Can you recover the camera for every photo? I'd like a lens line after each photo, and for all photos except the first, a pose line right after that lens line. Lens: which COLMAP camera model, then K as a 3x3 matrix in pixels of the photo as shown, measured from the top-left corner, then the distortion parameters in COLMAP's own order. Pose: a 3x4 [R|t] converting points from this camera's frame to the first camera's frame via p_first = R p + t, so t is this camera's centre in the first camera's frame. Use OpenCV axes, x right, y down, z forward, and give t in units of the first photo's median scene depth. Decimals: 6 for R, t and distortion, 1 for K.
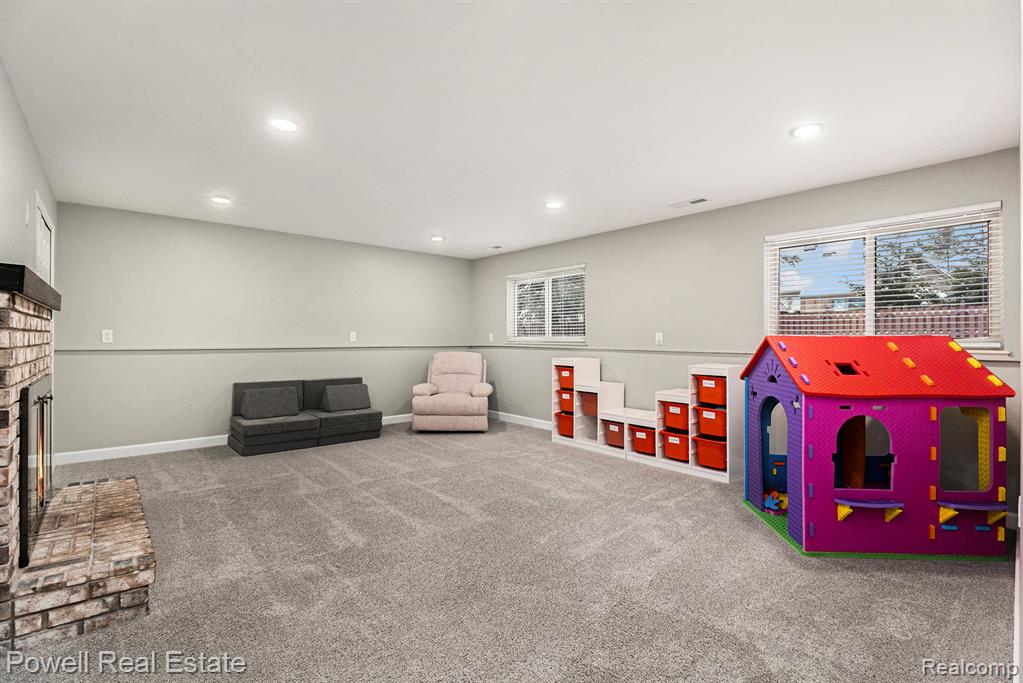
lens RADIAL K [[471.1, 0, 508.3], [0, 471.1, 338.2], [0, 0, 1]] dist [-0.015525, -0.000910]
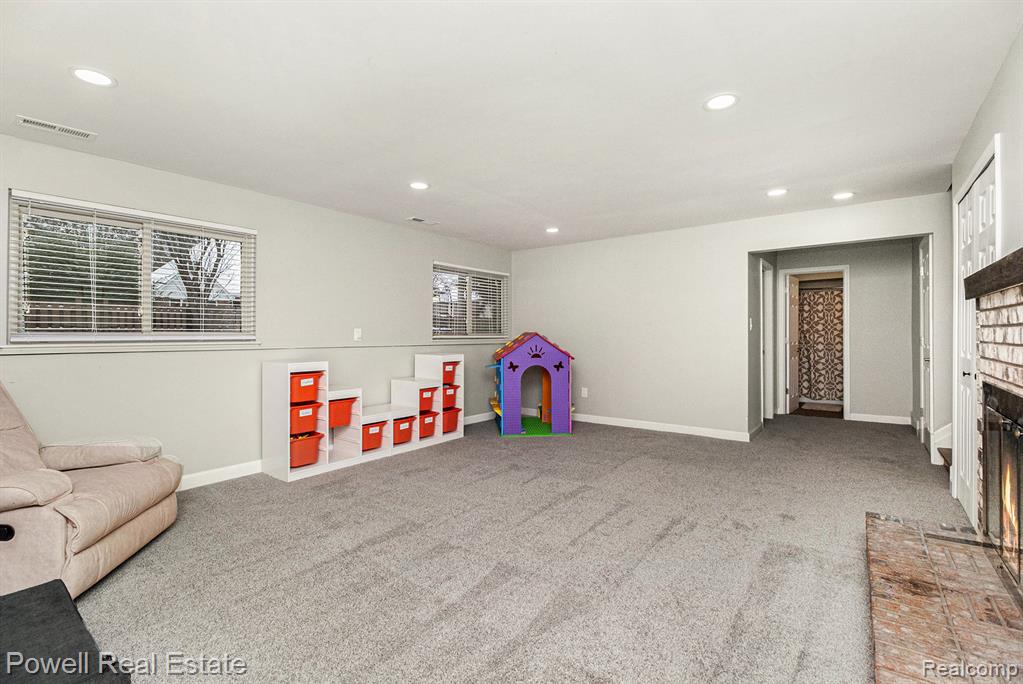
lens RADIAL K [[479.4, 0, 506.1], [0, 479.4, 340.5], [0, 0, 1]] dist [0.001995, -0.003804]
pose [[-0.228917, -0.017938, 0.973281, -0.782538], [-0.001023, 0.999834, 0.018187, -0.005463], [-0.973445, 0.003168, -0.228897, 0.981667]]
